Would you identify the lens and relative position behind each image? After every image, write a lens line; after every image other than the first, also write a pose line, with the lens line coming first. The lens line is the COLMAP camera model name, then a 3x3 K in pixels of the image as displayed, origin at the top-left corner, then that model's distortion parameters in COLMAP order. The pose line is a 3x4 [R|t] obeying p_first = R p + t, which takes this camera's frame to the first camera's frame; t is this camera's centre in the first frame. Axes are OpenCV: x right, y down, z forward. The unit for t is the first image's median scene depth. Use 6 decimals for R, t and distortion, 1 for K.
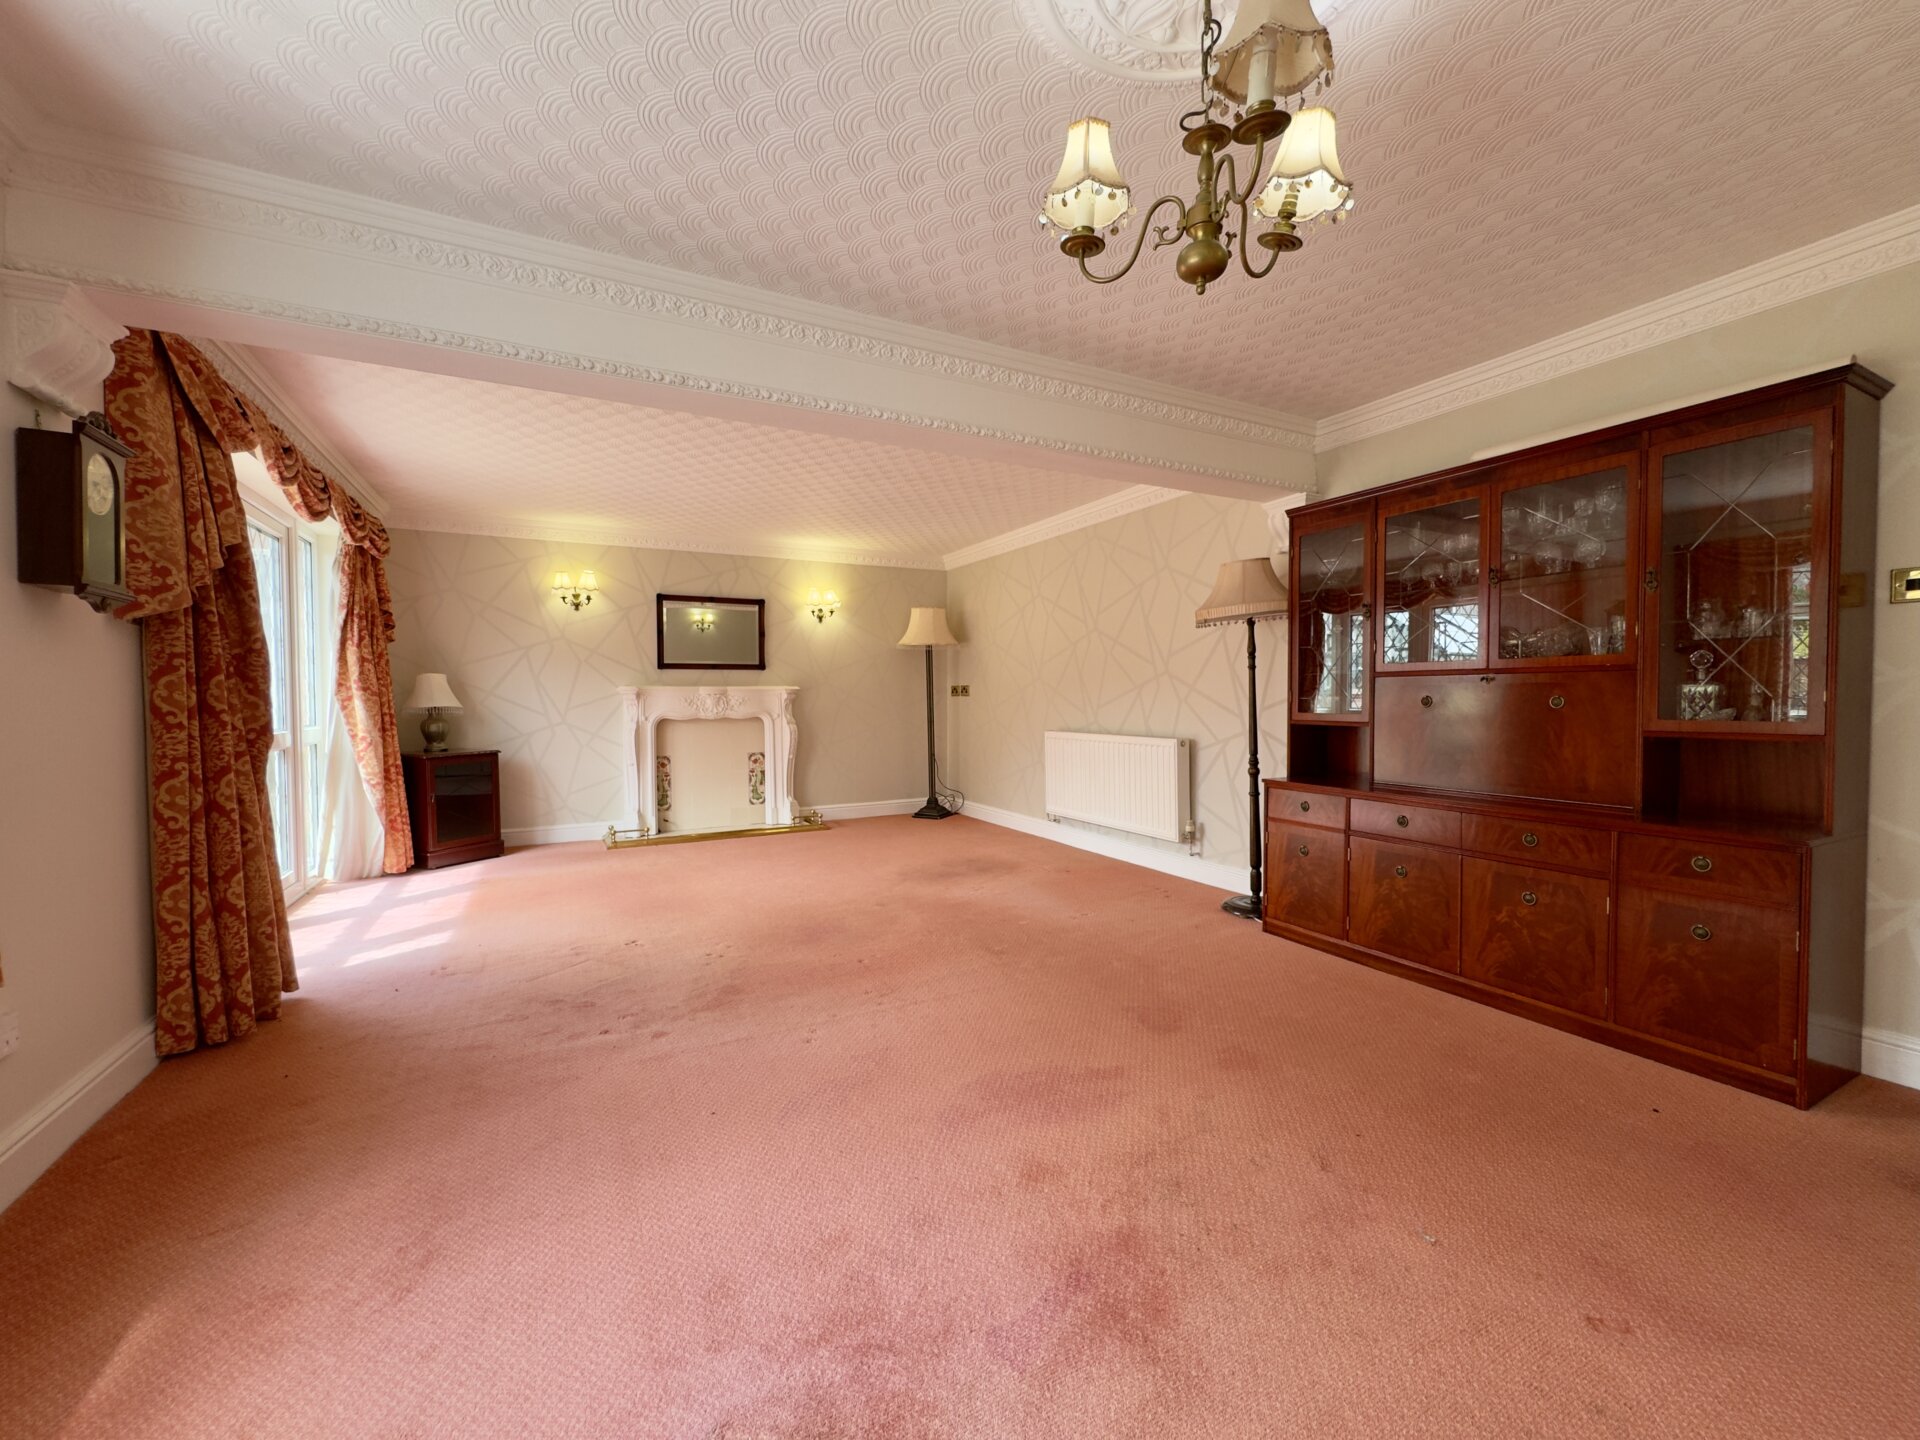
lens RADIAL K [[767.0, 0, 956.6], [0, 767.0, 717.4], [0, 0, 1]] dist [0.000436, -0.000036]
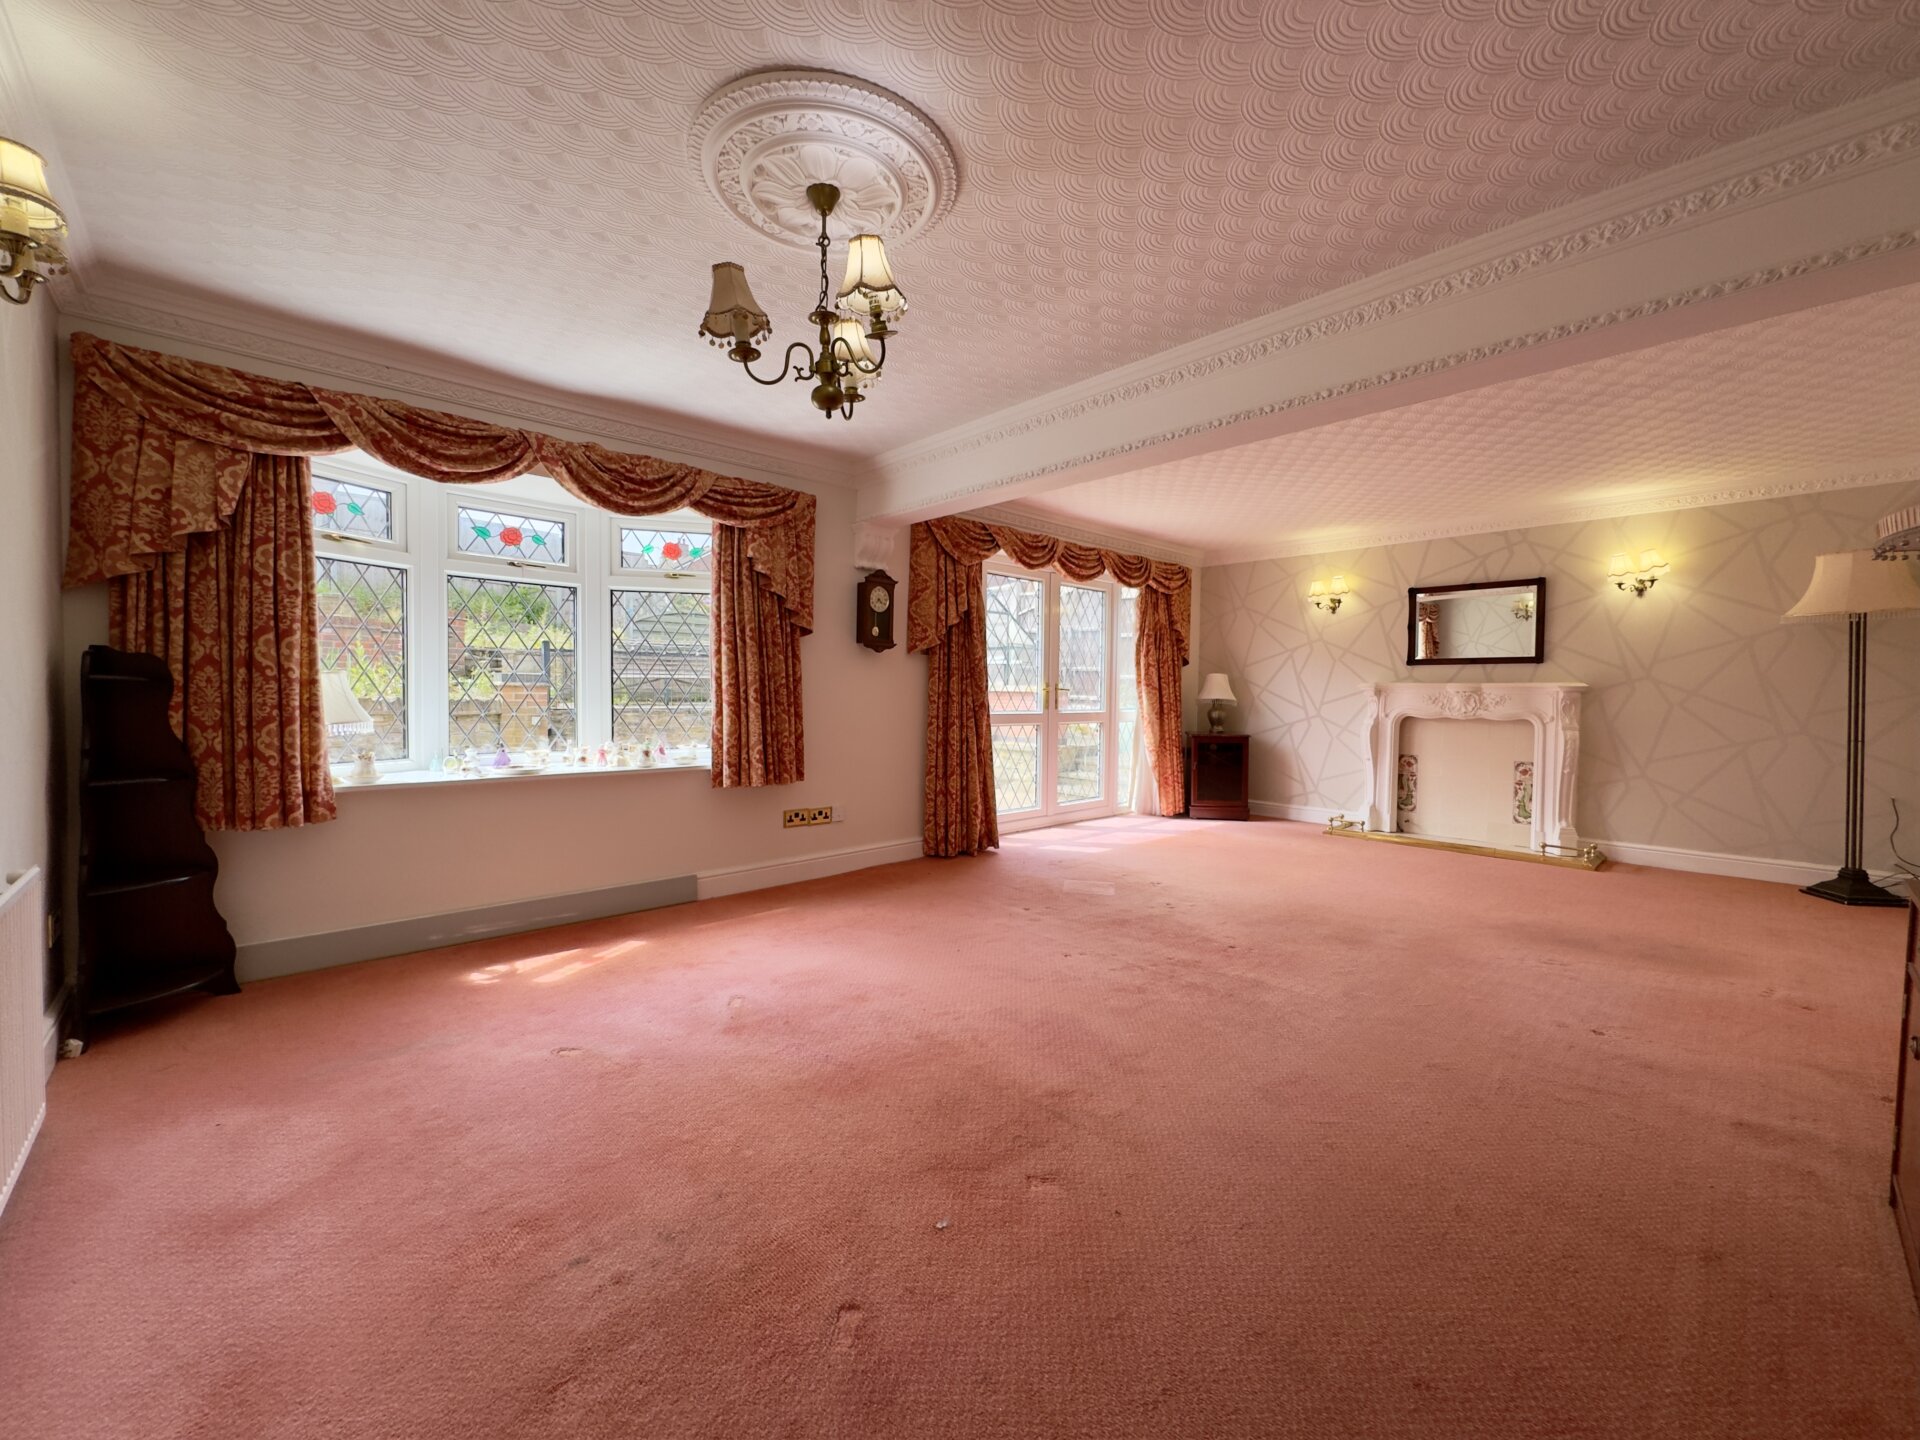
lens RADIAL K [[767.0, 0, 957.0], [0, 767.0, 714.0], [0, 0, 1]] dist [0.000436, -0.000036]
pose [[0.273817, 0.037534, -0.961049, 0.415928], [-0.038747, 0.998857, 0.027971, -0.006544], [0.961001, 0.029579, 0.274958, 0.189547]]
